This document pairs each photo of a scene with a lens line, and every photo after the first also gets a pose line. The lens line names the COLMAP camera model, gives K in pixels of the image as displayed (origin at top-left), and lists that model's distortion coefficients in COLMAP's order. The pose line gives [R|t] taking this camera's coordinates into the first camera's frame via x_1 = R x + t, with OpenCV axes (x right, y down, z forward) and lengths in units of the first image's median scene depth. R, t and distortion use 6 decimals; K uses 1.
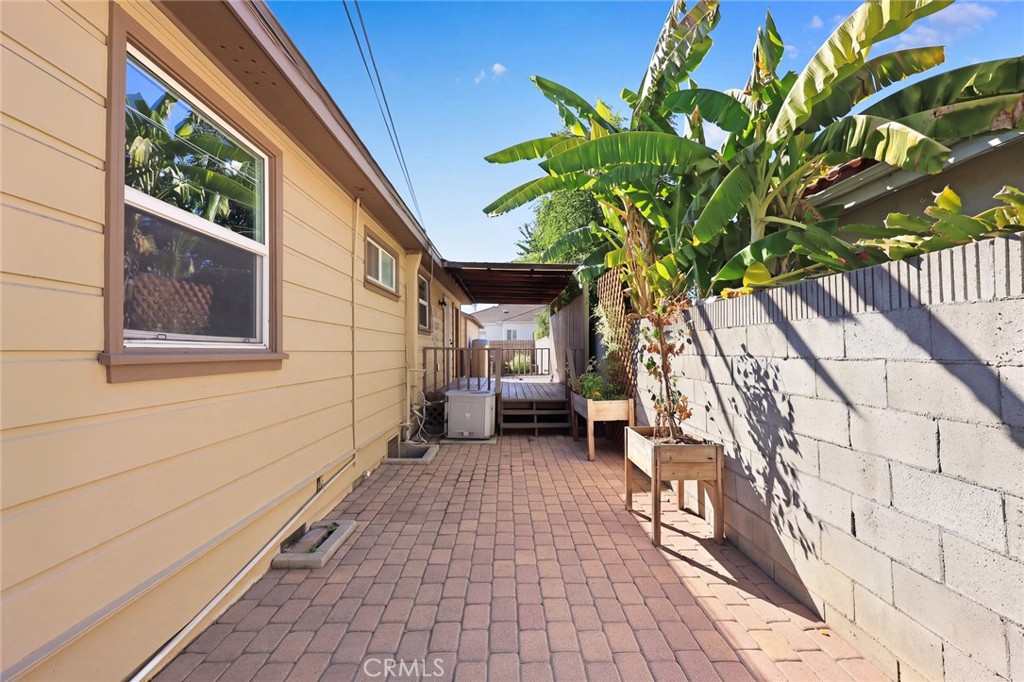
lens RADIAL K [[429.8, 0, 491.6], [0, 429.8, 339.8], [0, 0, 1]] dist [0.000166, 0.000082]
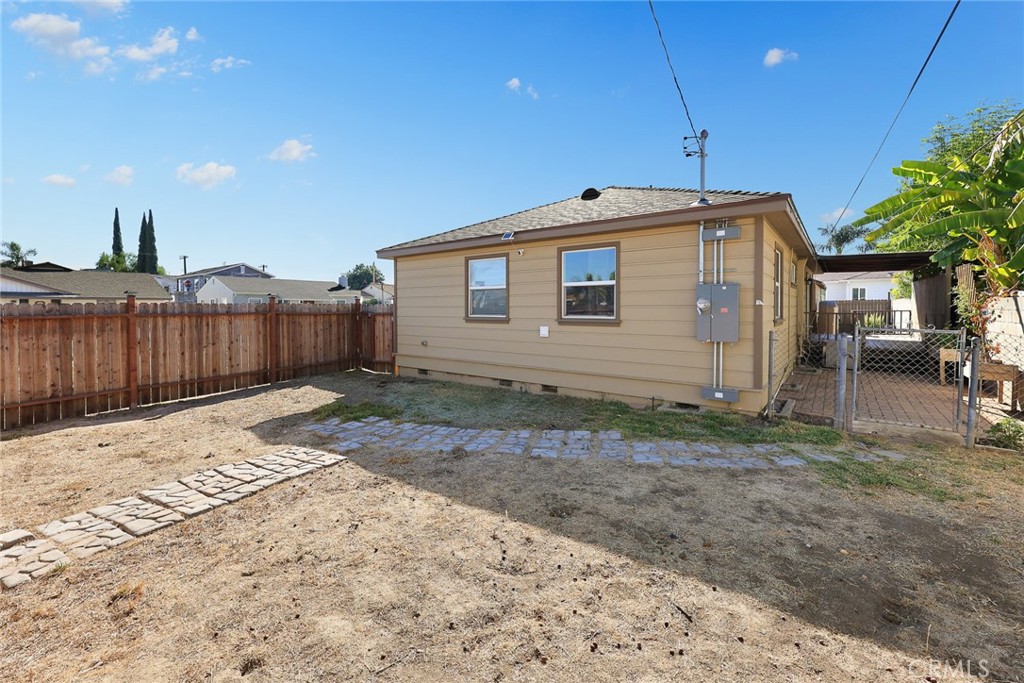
lens RADIAL K [[424.2, 0, 514.8], [0, 424.2, 312.3], [0, 0, 1]] dist [-0.000027, 0.000035]
pose [[0.813749, 0.016295, -0.580987, -0.076106], [0.007162, 0.999250, 0.038057, -0.033019], [0.581172, -0.035130, 0.813022, -0.606971]]
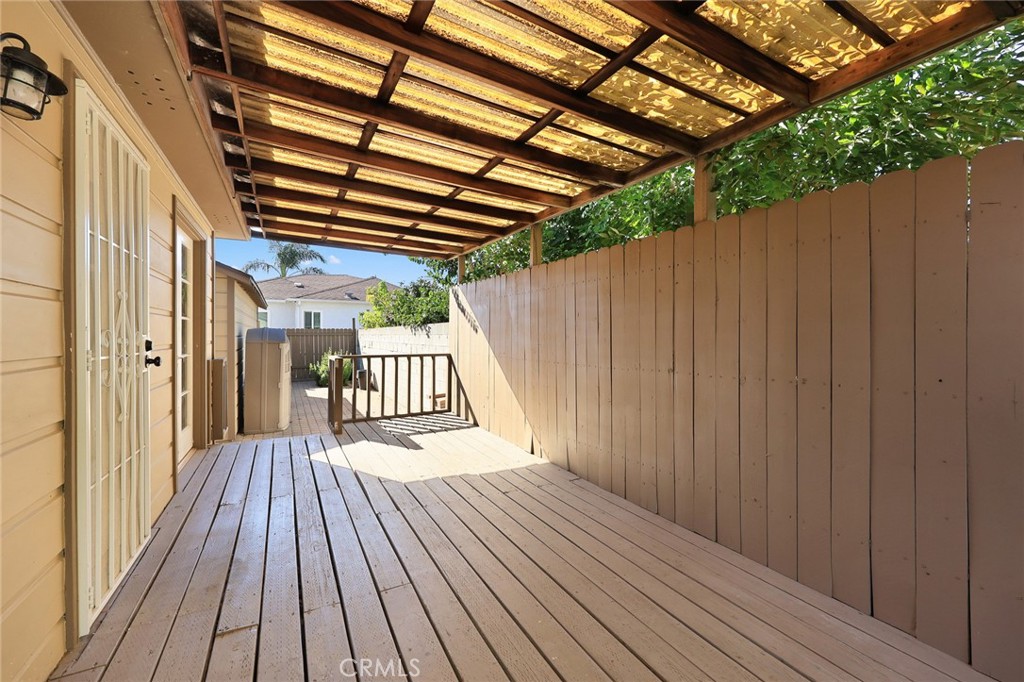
lens RADIAL K [[429.6, 0, 512.0], [0, 429.6, 341.0], [0, 0, 1]] dist [0.002152, 0.000501]
pose [[0.866183, 0.009609, 0.499634, -0.047835], [-0.025442, 0.999366, 0.024888, -0.010121], [-0.499078, -0.034269, 0.865879, 0.758676]]
